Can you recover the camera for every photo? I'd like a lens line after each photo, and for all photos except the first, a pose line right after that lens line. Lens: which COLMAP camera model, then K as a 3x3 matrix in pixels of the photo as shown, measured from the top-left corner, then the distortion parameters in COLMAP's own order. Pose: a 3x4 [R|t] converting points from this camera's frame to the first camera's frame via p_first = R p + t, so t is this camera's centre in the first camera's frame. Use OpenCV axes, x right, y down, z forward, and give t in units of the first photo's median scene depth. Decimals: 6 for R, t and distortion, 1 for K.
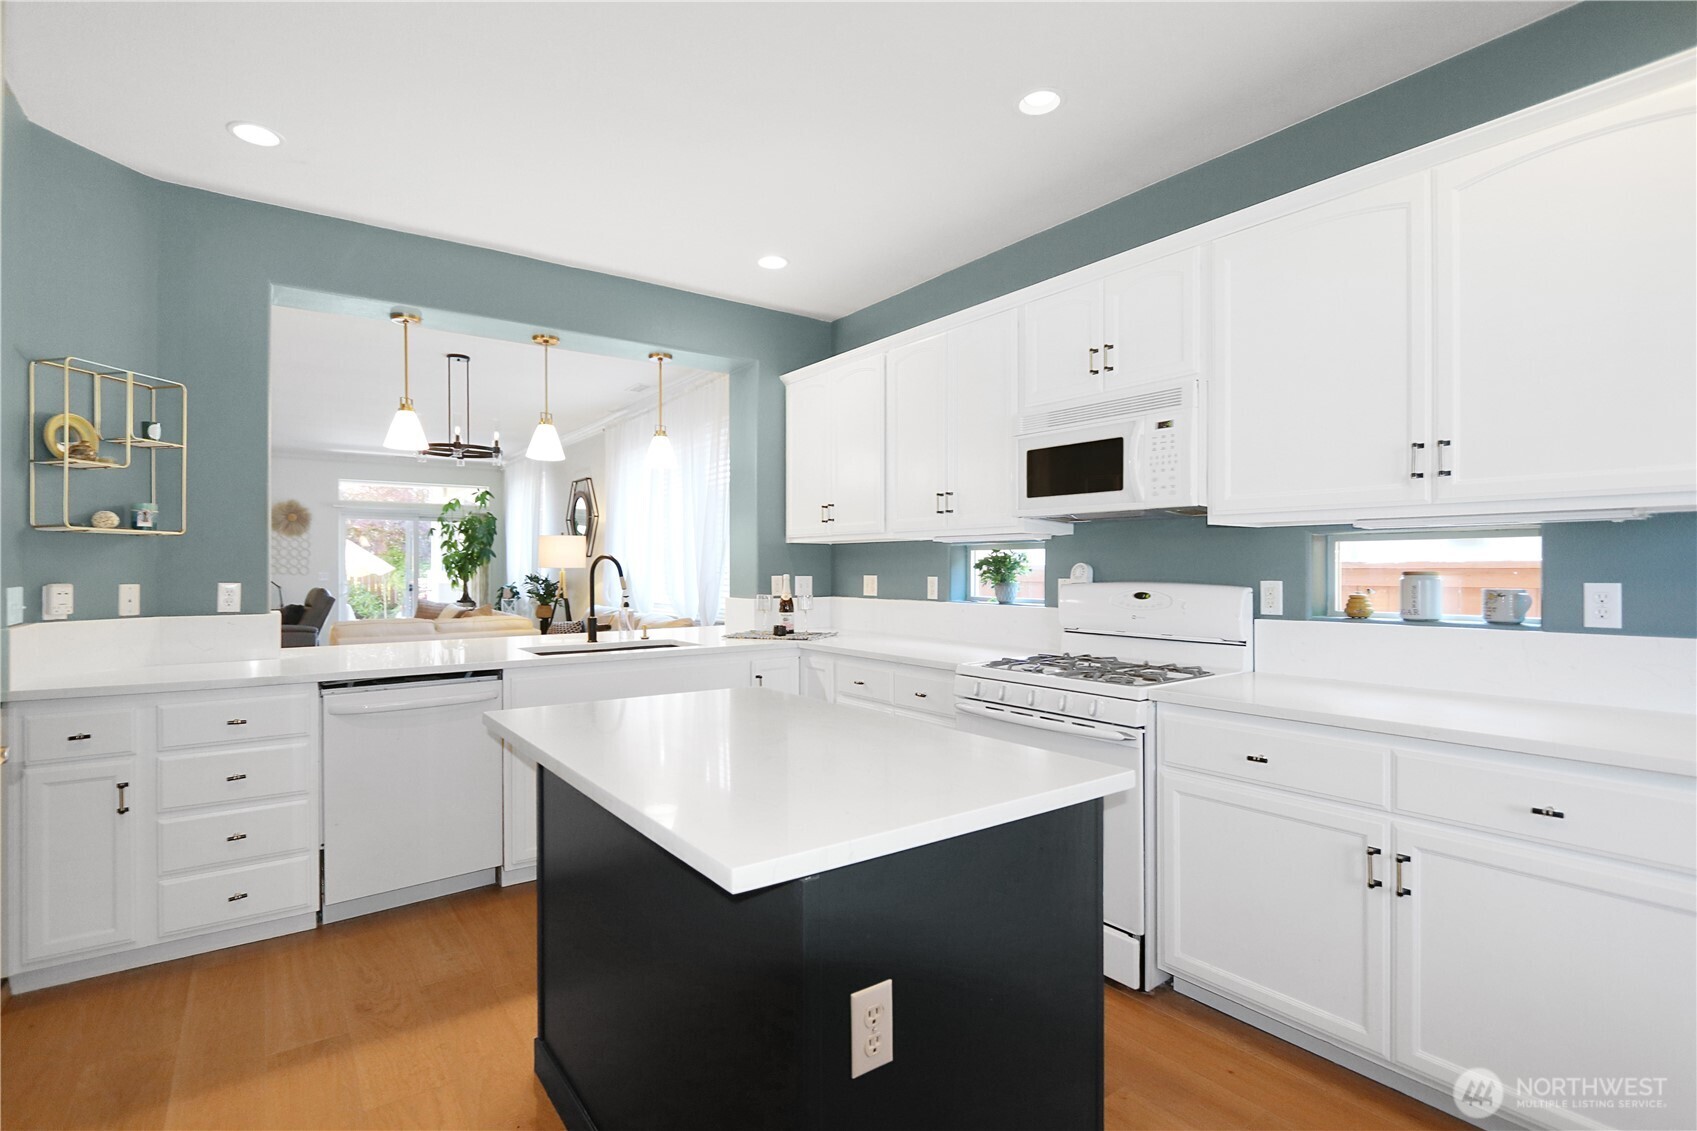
lens RADIAL K [[820.1, 0, 852.5], [0, 820.1, 566.4], [0, 0, 1]] dist [-0.012775, -0.000130]
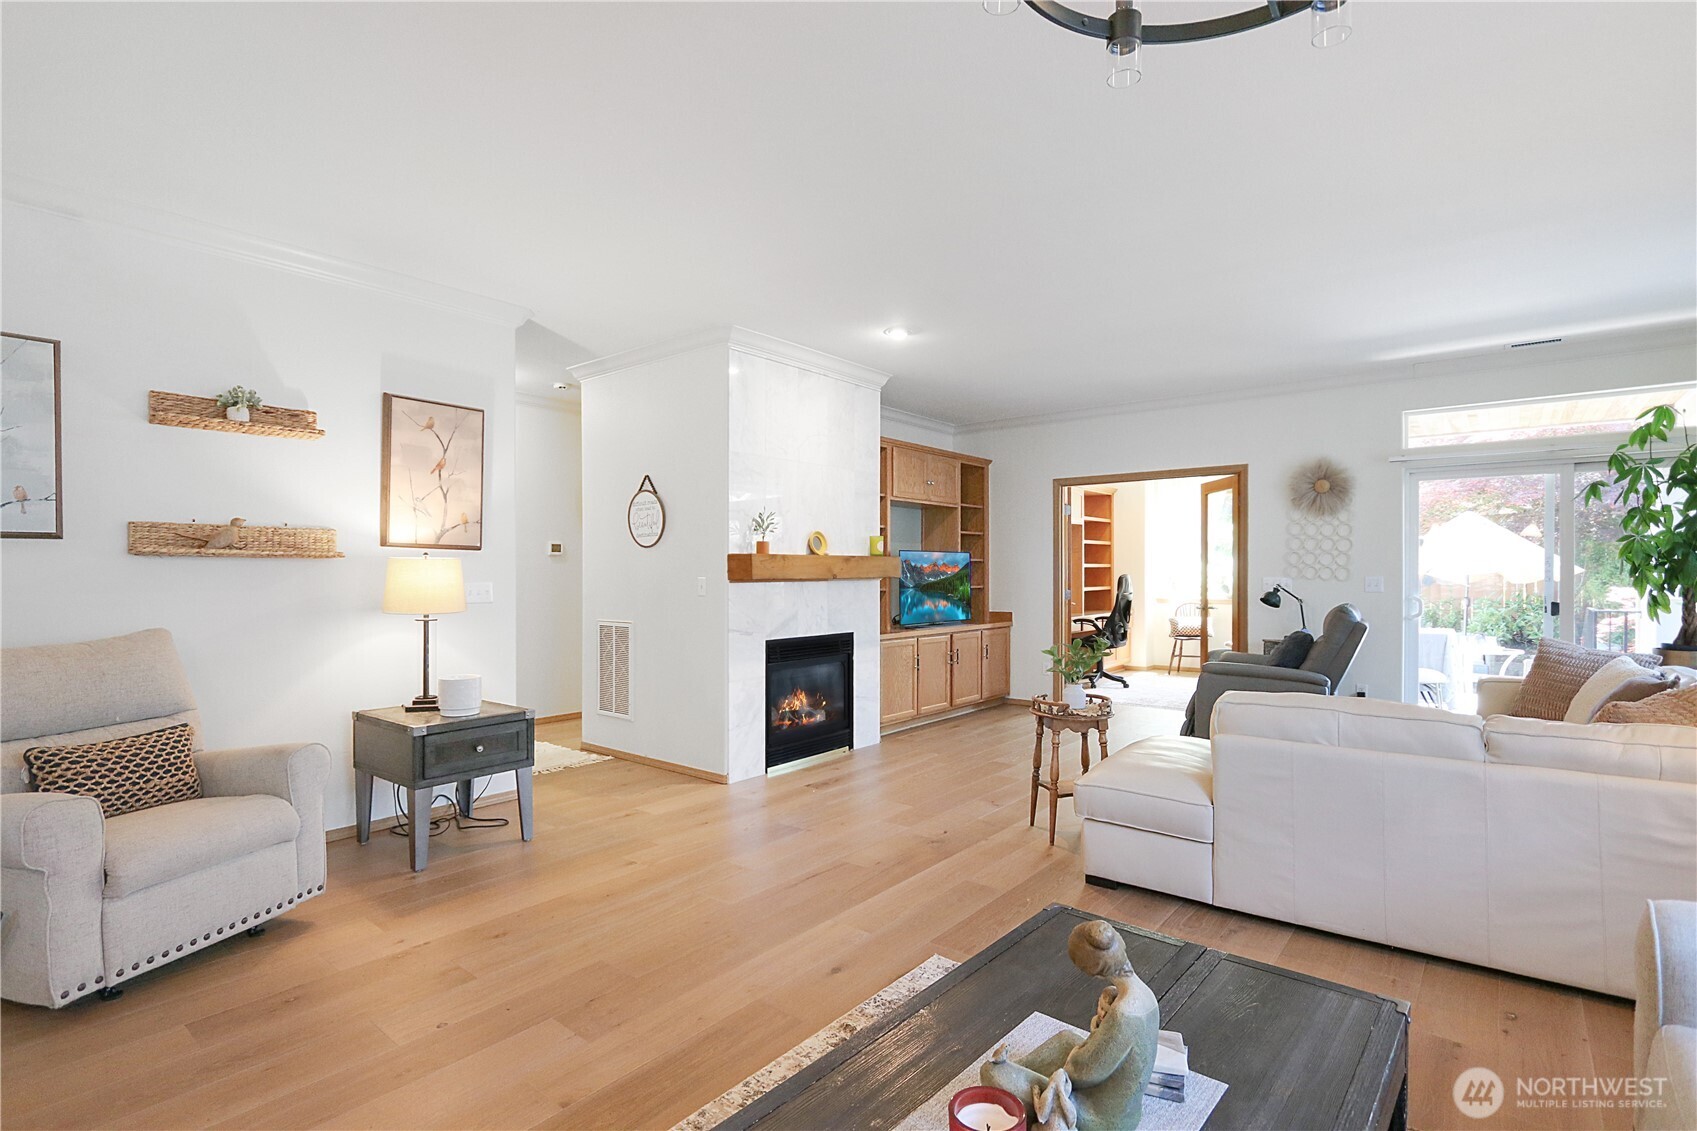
lens RADIAL K [[820.1, 0, 837.4], [0, 820.1, 571.1], [0, 0, 1]] dist [-0.012775, -0.000130]
pose [[0.253618, -0.000055, -0.967304, -0.188014], [-0.000497, 1.000000, -0.000188, 0.003454], [0.967304, 0.000529, 0.253618, 0.489367]]
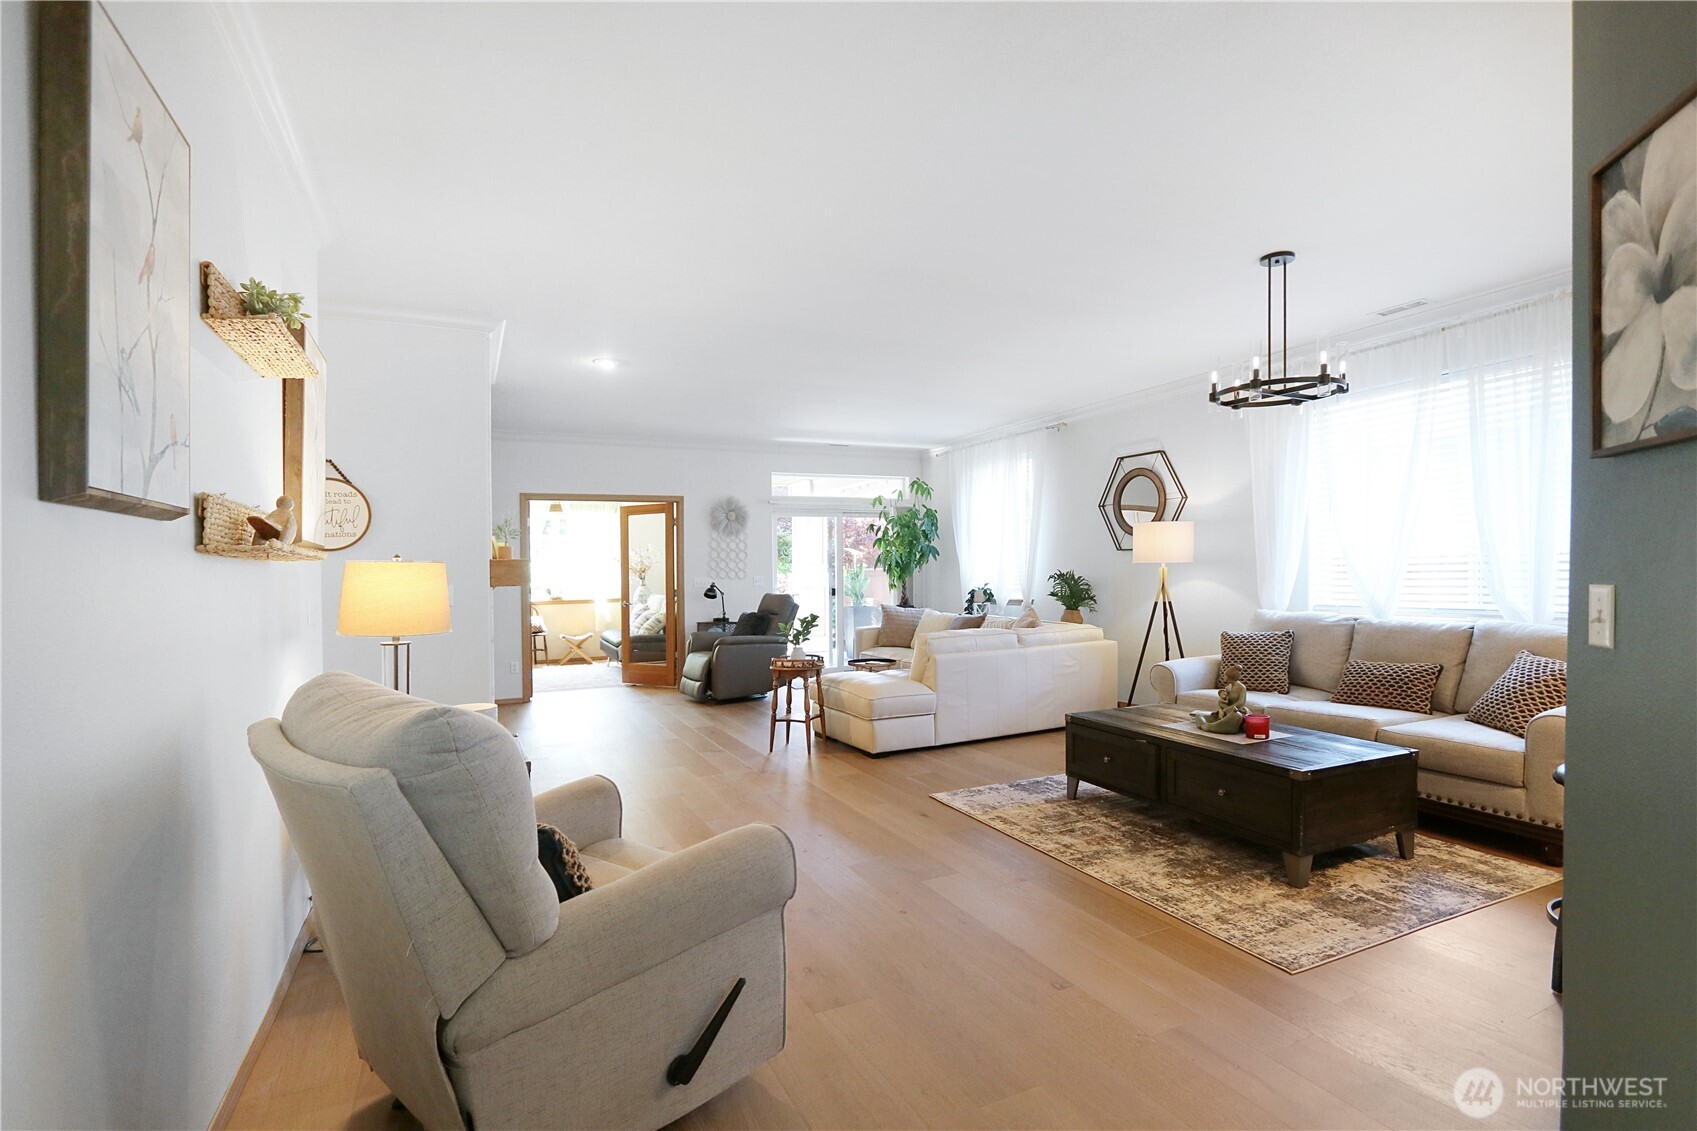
lens RADIAL K [[820.1, 0, 830.4], [0, 820.1, 568.0], [0, 0, 1]] dist [-0.012775, -0.000130]
pose [[0.982538, -0.020631, -0.184917, -0.407980], [0.019709, 0.999782, -0.006821, 0.005737], [0.185018, 0.003057, 0.982730, 0.130690]]
